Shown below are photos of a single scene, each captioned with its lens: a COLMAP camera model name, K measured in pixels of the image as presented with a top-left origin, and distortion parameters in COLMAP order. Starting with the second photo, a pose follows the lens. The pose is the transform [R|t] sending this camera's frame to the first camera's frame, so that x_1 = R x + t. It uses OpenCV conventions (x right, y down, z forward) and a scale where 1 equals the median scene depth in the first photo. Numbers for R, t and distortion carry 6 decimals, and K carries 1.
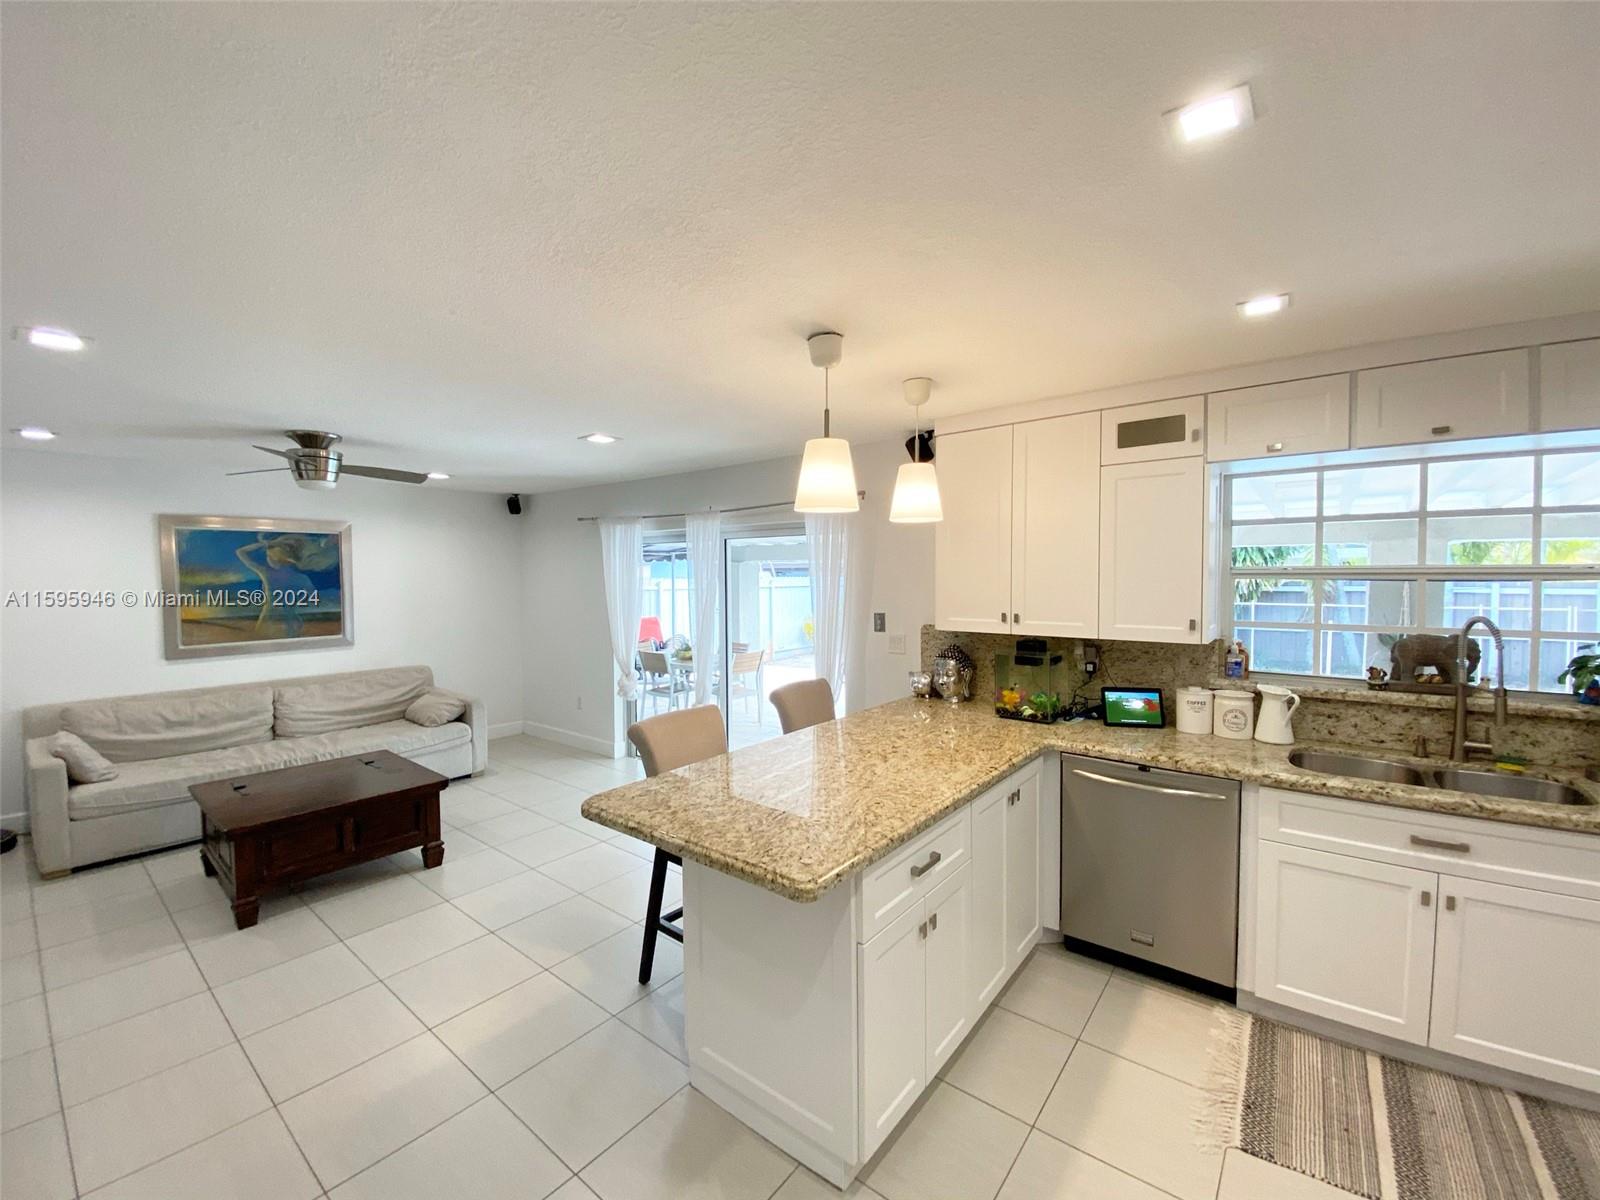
lens RADIAL K [[646.2, 0, 790.4], [0, 646.2, 598.9], [0, 0, 1]] dist [0.016483, -0.018024]
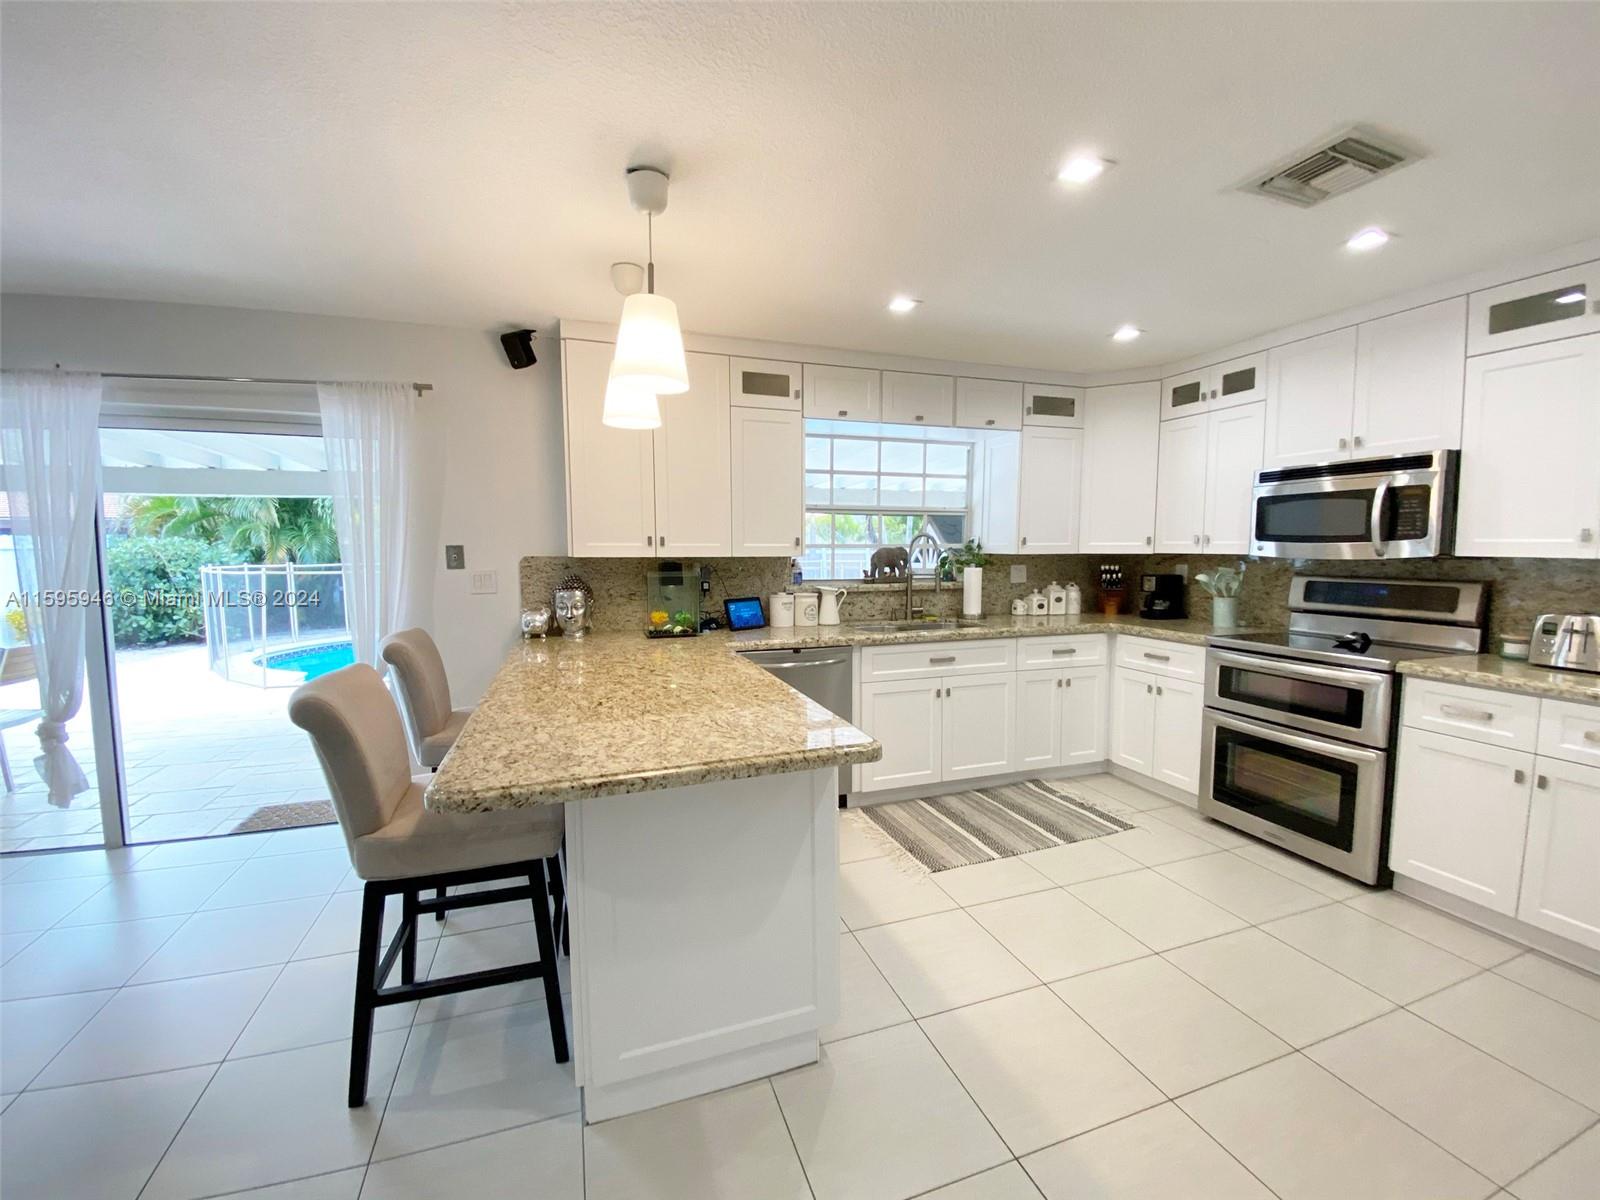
lens RADIAL K [[646.2, 0, 789.6], [0, 646.2, 598.4], [0, 0, 1]] dist [0.016483, -0.018024]
pose [[0.534179, -0.059859, 0.843250, -0.485800], [0.030973, 0.998206, 0.051238, 0.087495], [-0.844804, -0.001252, 0.535075, 0.317152]]
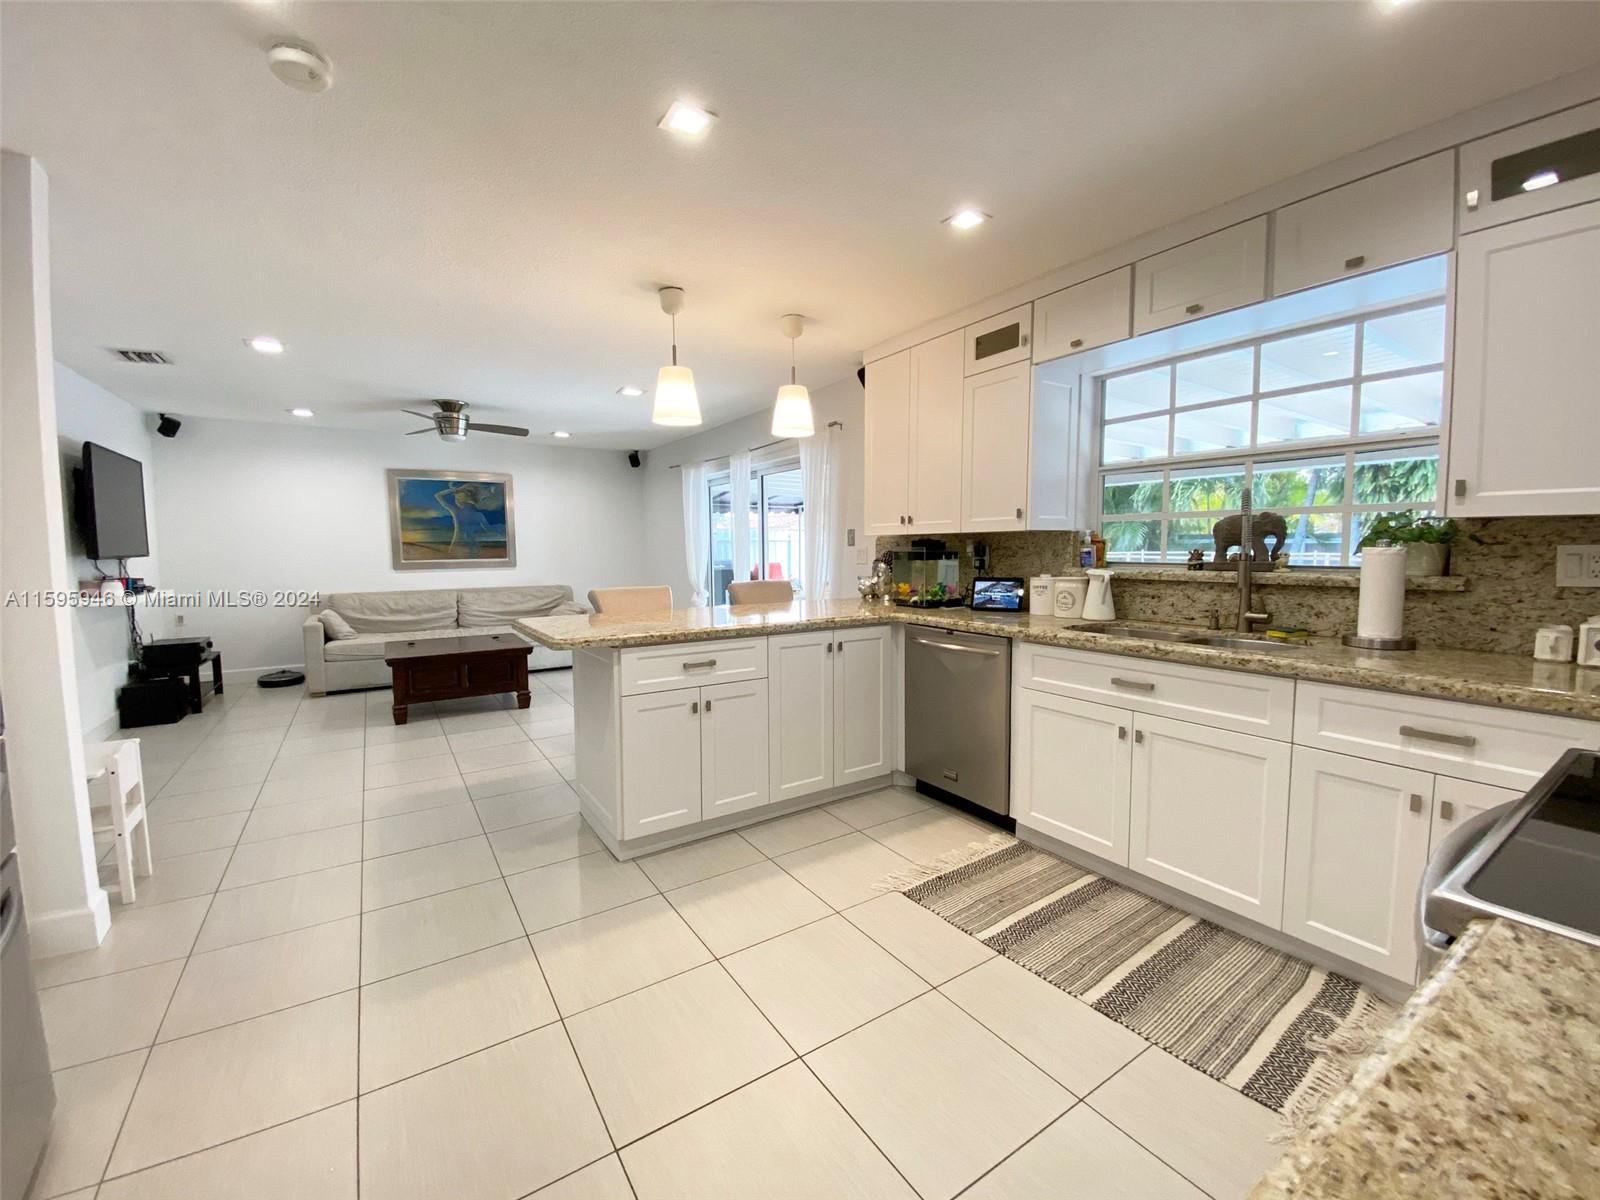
lens RADIAL K [[646.2, 0, 791.3], [0, 646.2, 600.5], [0, 0, 1]] dist [0.016483, -0.018024]
pose [[0.949728, 0.026486, -0.311953, 0.593833], [-0.011299, 0.998666, 0.050391, 0.138179], [0.312871, -0.044333, 0.948760, -0.192704]]
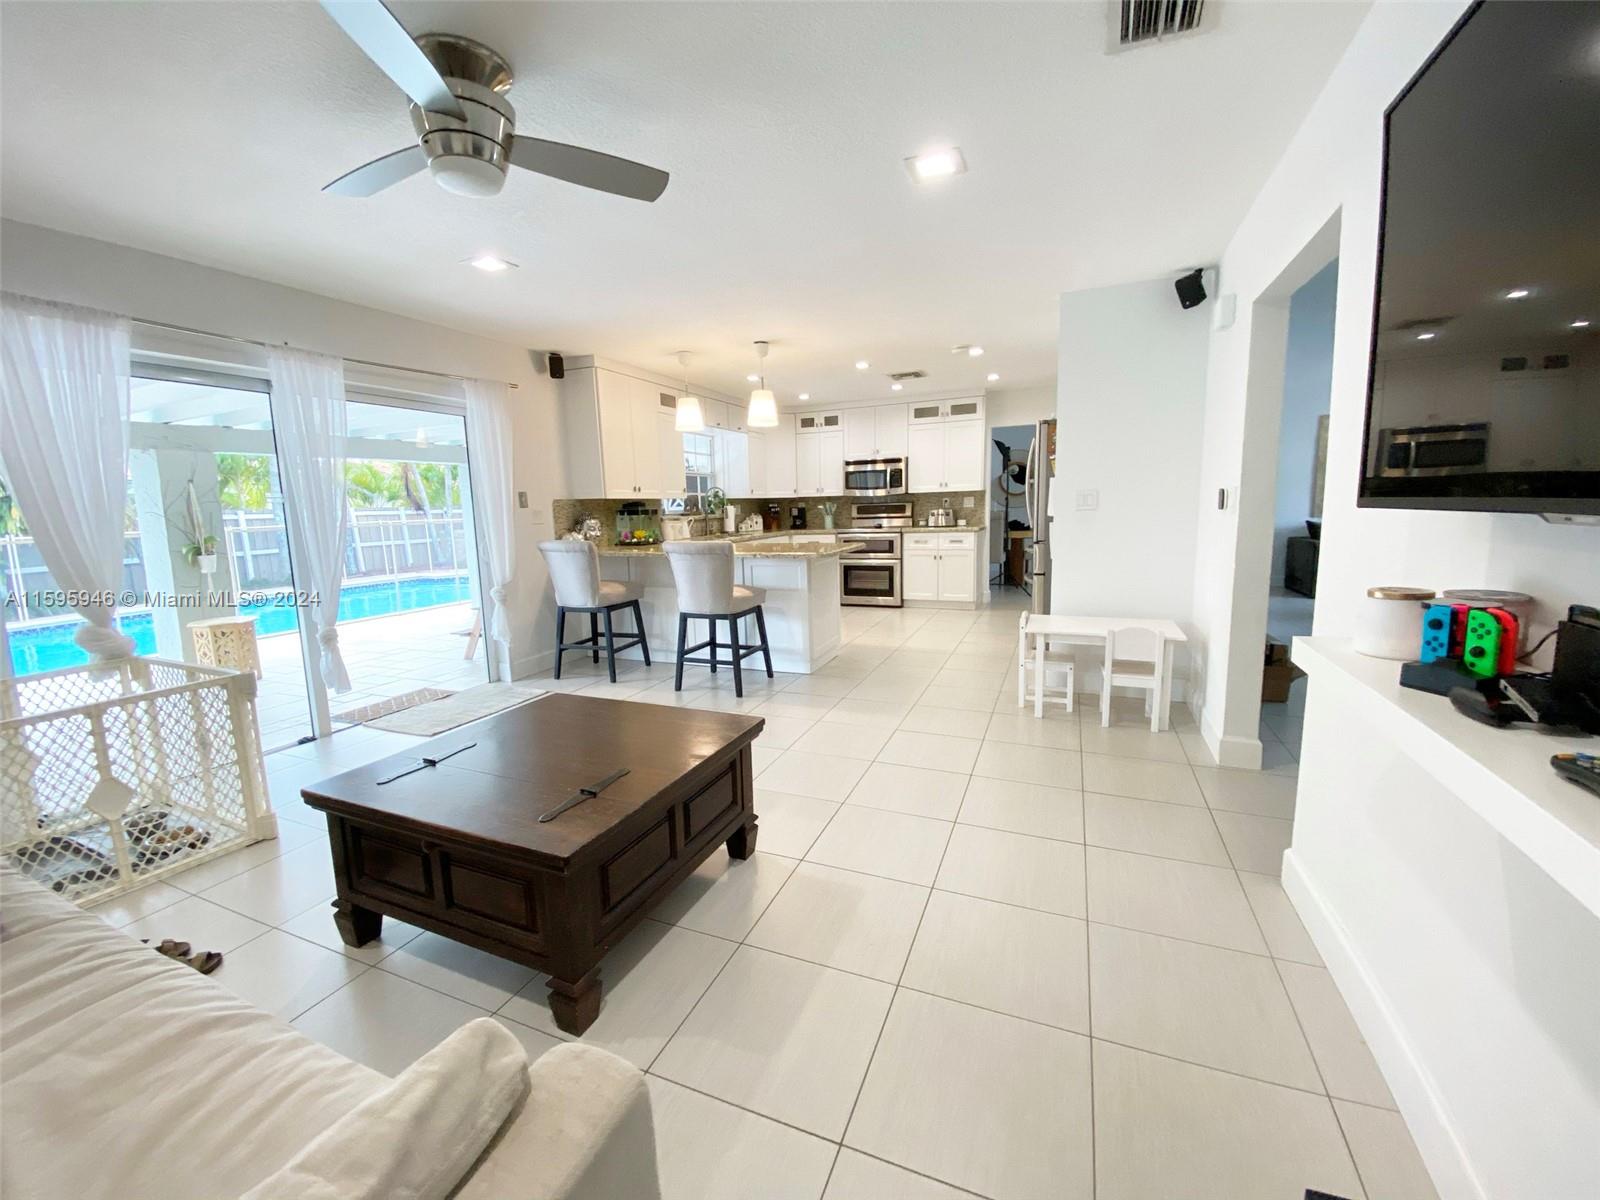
lens RADIAL K [[646.2, 0, 793.1], [0, 646.2, 612.3], [0, 0, 1]] dist [0.016483, -0.018024]
pose [[-0.276526, -0.142151, 0.950435, -1.791771], [0.067202, 0.983718, 0.166681, 0.112310], [-0.958654, 0.109962, -0.262471, 1.281889]]
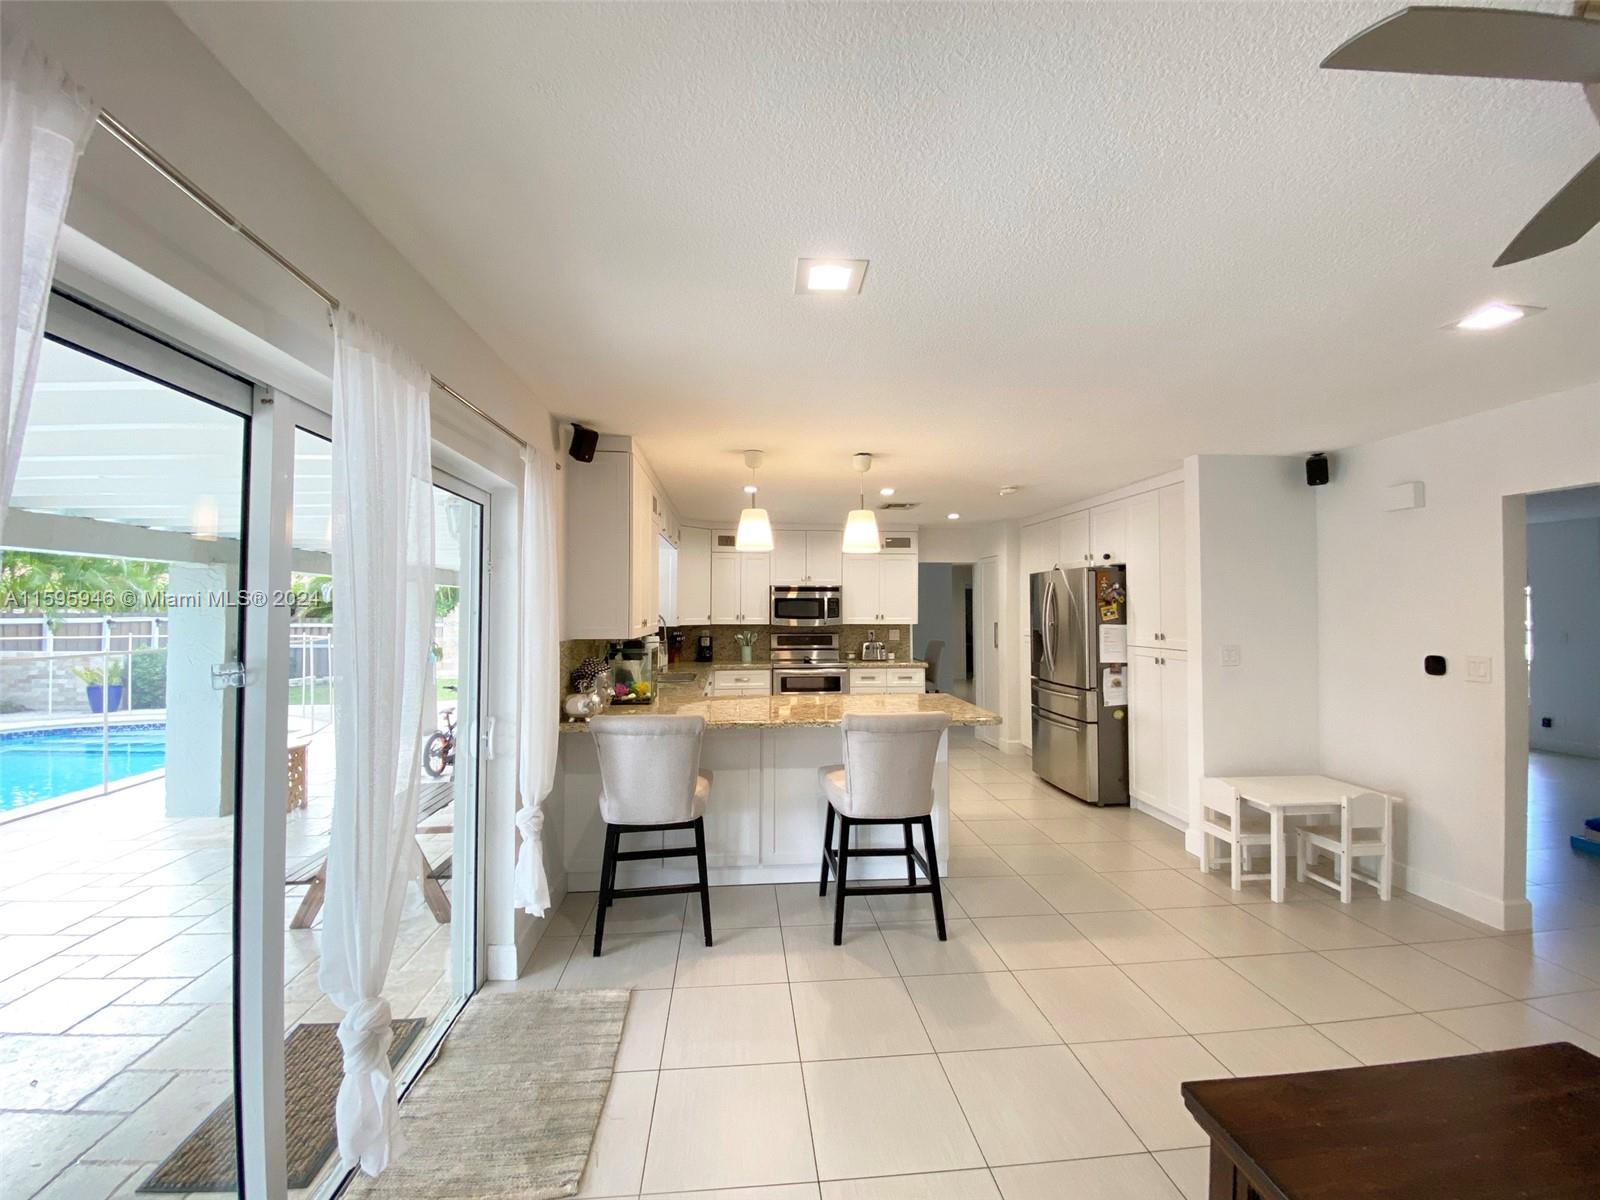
lens RADIAL K [[646.2, 0, 784.9], [0, 646.2, 598.6], [0, 0, 1]] dist [0.016483, -0.018024]
pose [[-0.695416, 0.019318, 0.718348, -0.868799], [0.032409, 0.999465, 0.004497, -0.017880], [-0.717877, 0.026408, -0.695669, 1.973749]]
